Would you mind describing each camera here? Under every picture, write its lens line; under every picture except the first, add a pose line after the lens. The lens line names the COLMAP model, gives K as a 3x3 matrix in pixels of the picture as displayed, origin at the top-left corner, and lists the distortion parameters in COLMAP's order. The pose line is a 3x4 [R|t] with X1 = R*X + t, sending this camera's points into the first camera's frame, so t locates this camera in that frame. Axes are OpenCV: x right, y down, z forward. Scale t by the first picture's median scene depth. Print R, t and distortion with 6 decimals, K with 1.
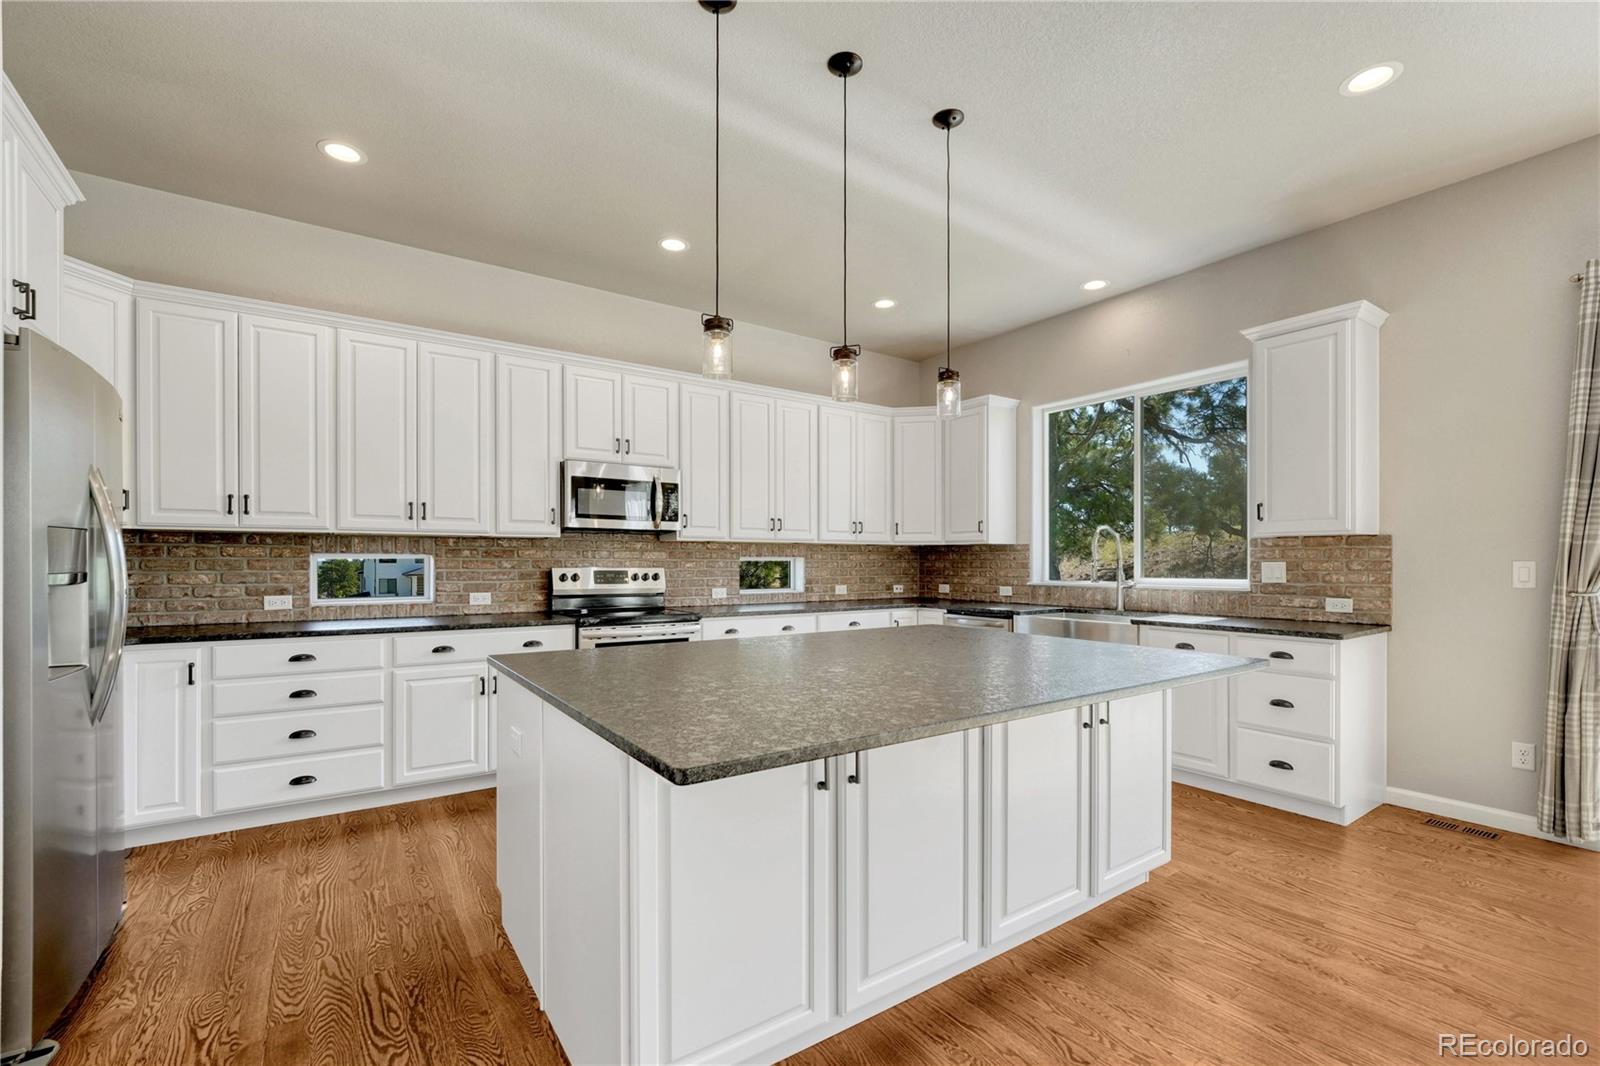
lens RADIAL K [[703.3, 0, 799.3], [0, 703.3, 563.5], [0, 0, 1]] dist [-0.003015, -0.000073]
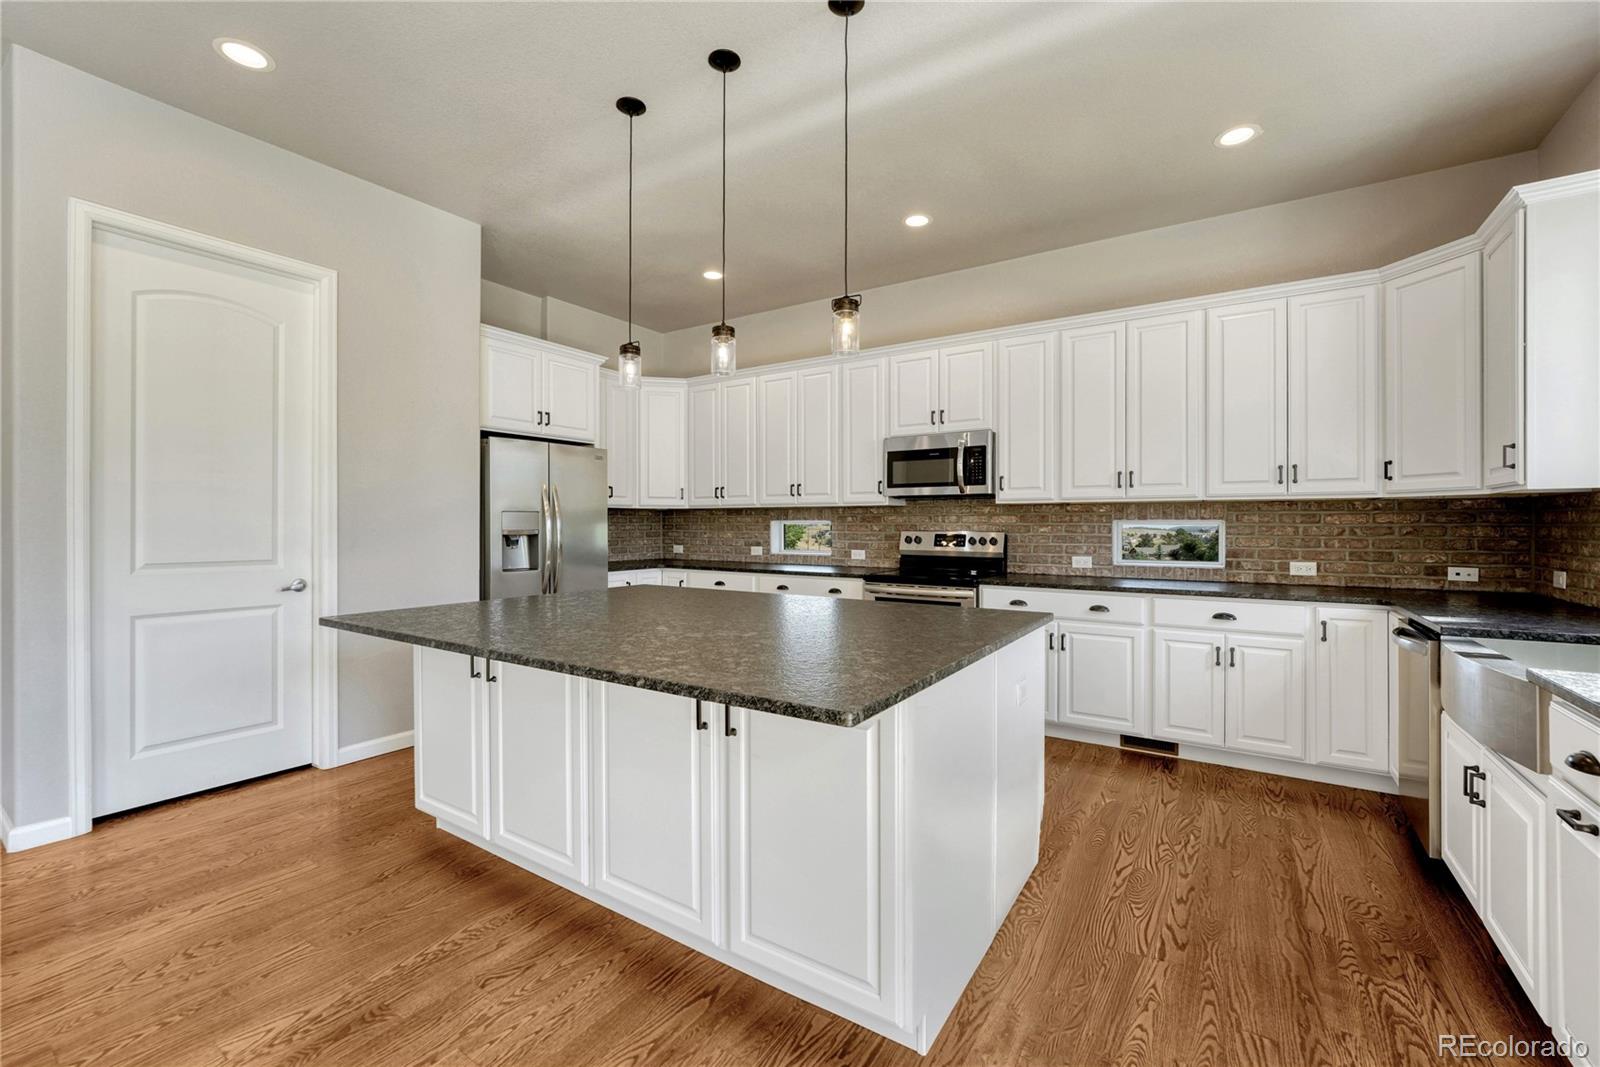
lens RADIAL K [[675.3, 0, 798.9], [0, 675.3, 527.1], [0, 0, 1]] dist [-0.003134, -0.000422]
pose [[0.366323, 0.001369, -0.930487, 0.578902], [-0.003980, 0.999992, -0.000096, 0.000347], [0.930479, 0.003739, 0.366325, 0.398931]]
